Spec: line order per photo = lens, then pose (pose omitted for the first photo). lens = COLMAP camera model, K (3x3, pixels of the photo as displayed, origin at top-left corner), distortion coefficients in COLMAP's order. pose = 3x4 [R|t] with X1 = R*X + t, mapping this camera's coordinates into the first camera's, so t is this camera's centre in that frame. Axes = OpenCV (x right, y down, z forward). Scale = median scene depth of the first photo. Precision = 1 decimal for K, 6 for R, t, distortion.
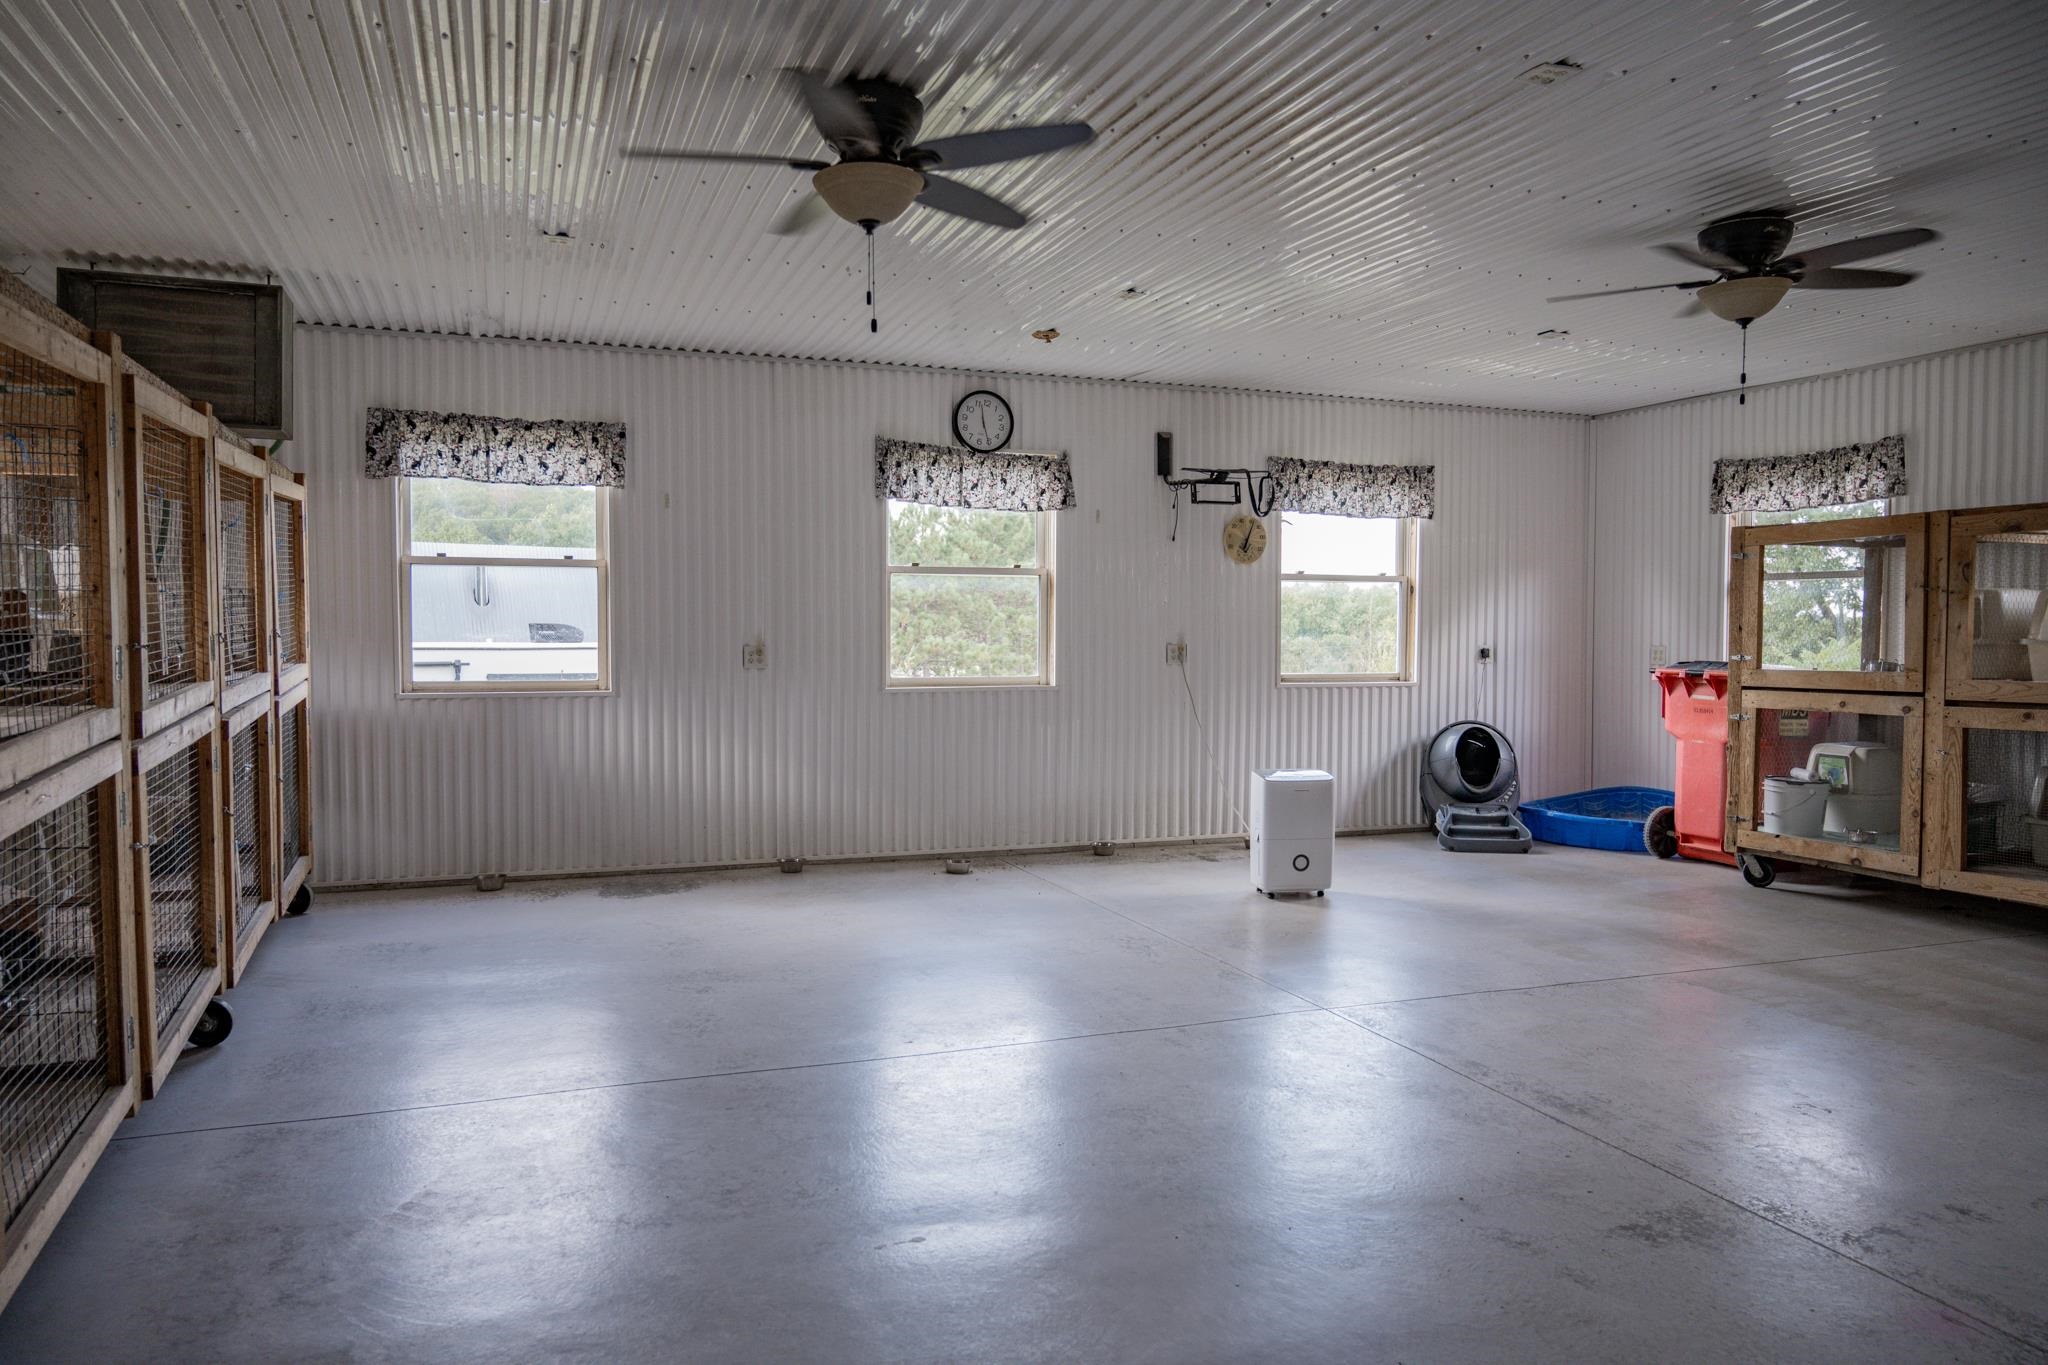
lens RADIAL K [[1366.0, 0, 1024.0], [0, 1366.0, 682.5], [0, 0, 1]] dist [-0.023964, 0.002217]
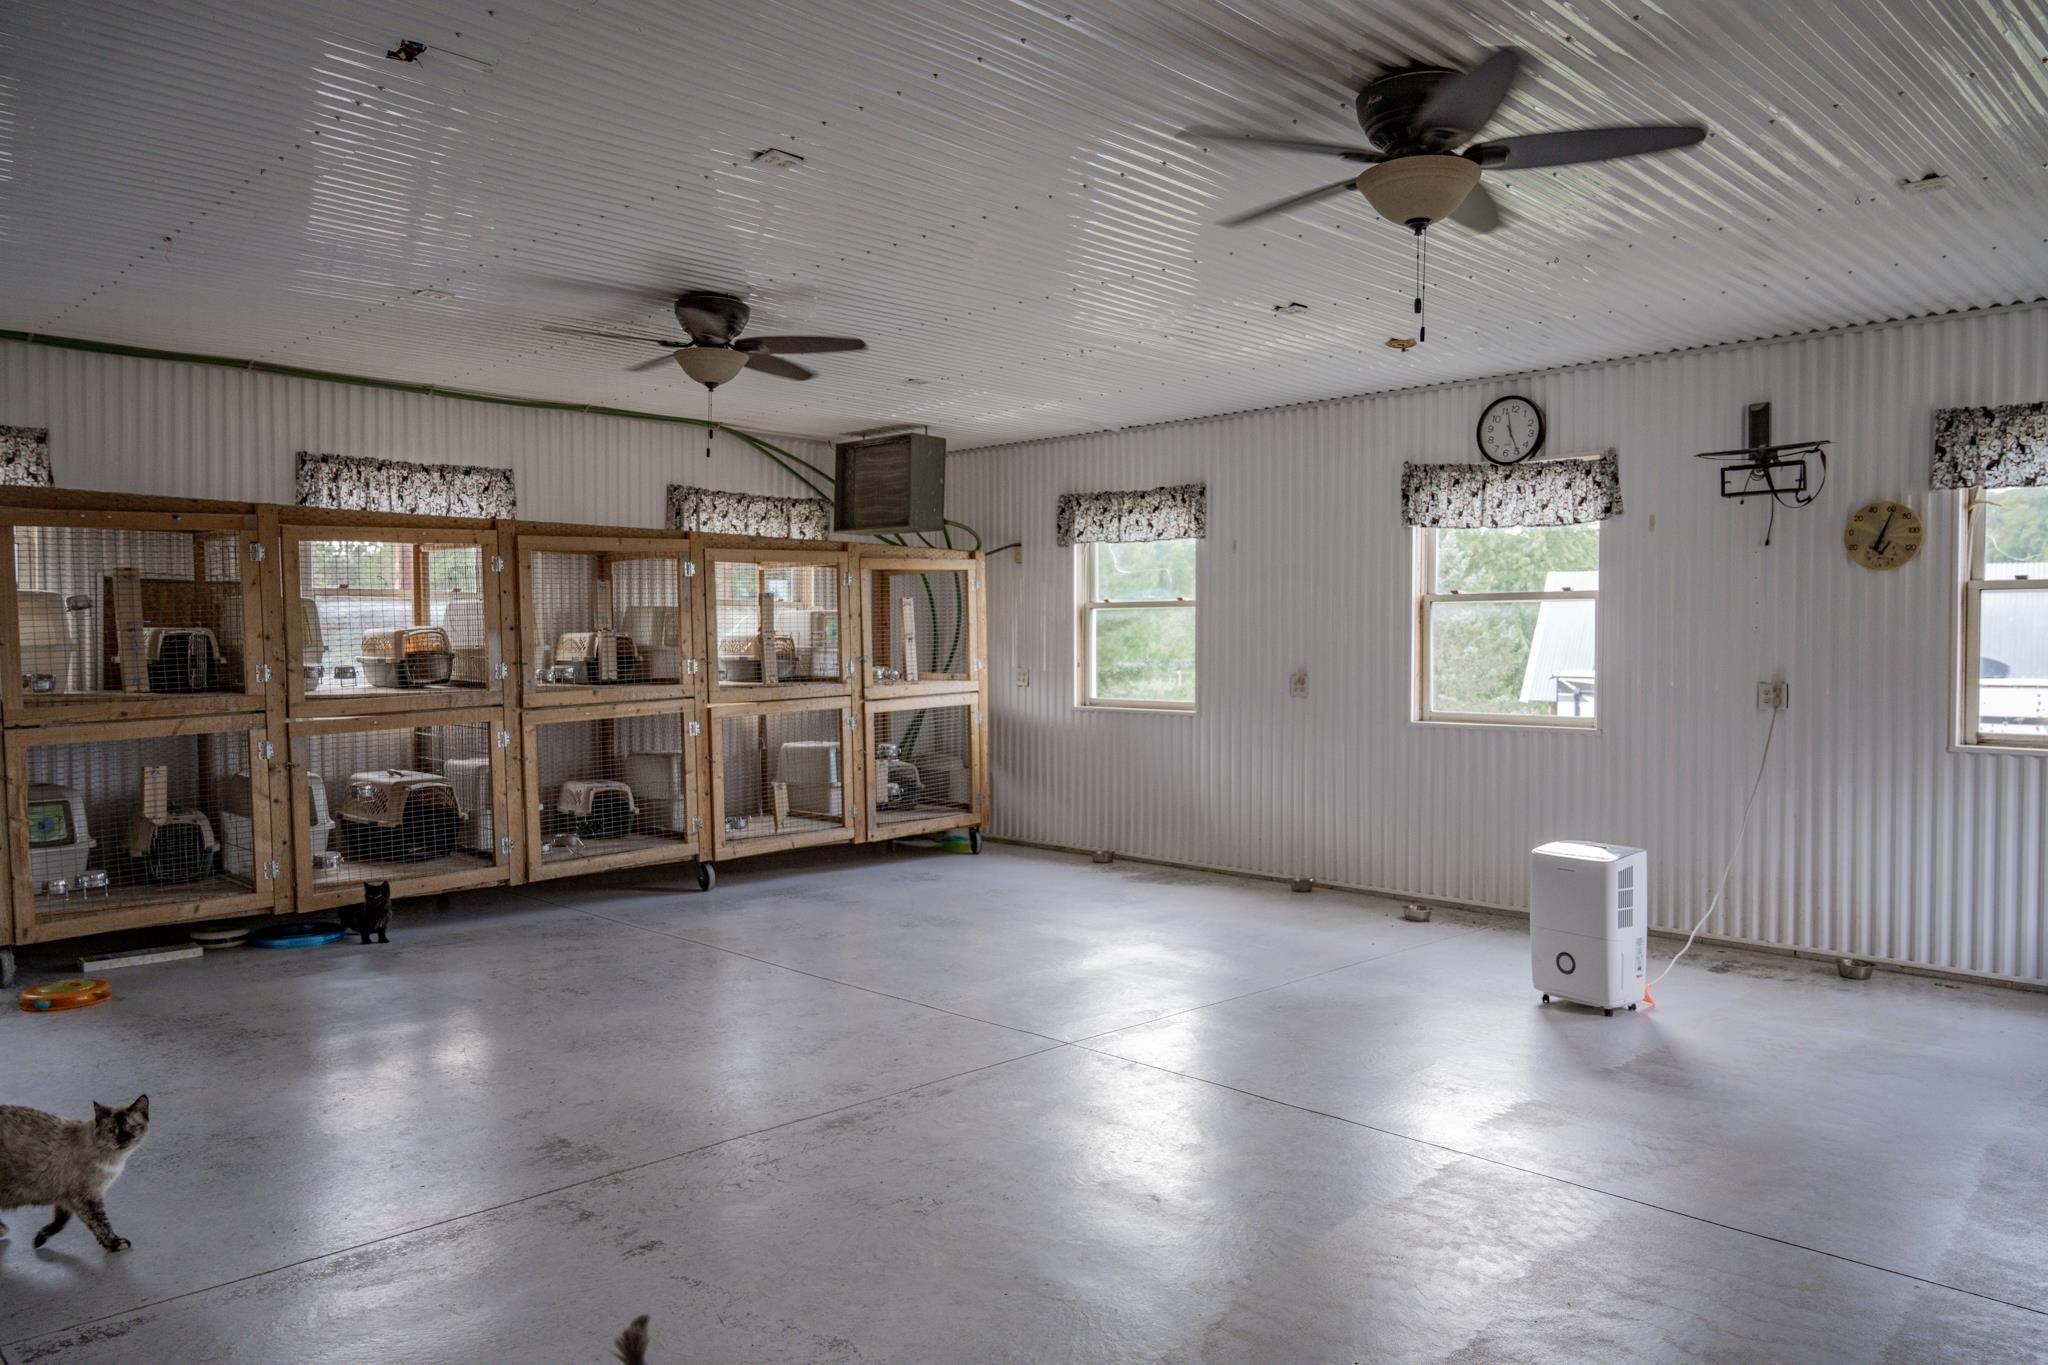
lens RADIAL K [[1448.5, 0, 1024.0], [0, 1448.5, 682.5], [0, 0, 1]] dist [-0.017346, -0.002765]
pose [[0.409591, 0.018171, -0.912088, 0.723782], [-0.042371, 0.999102, 0.000877, -0.012939], [0.911285, 0.038287, 0.409993, 0.332171]]
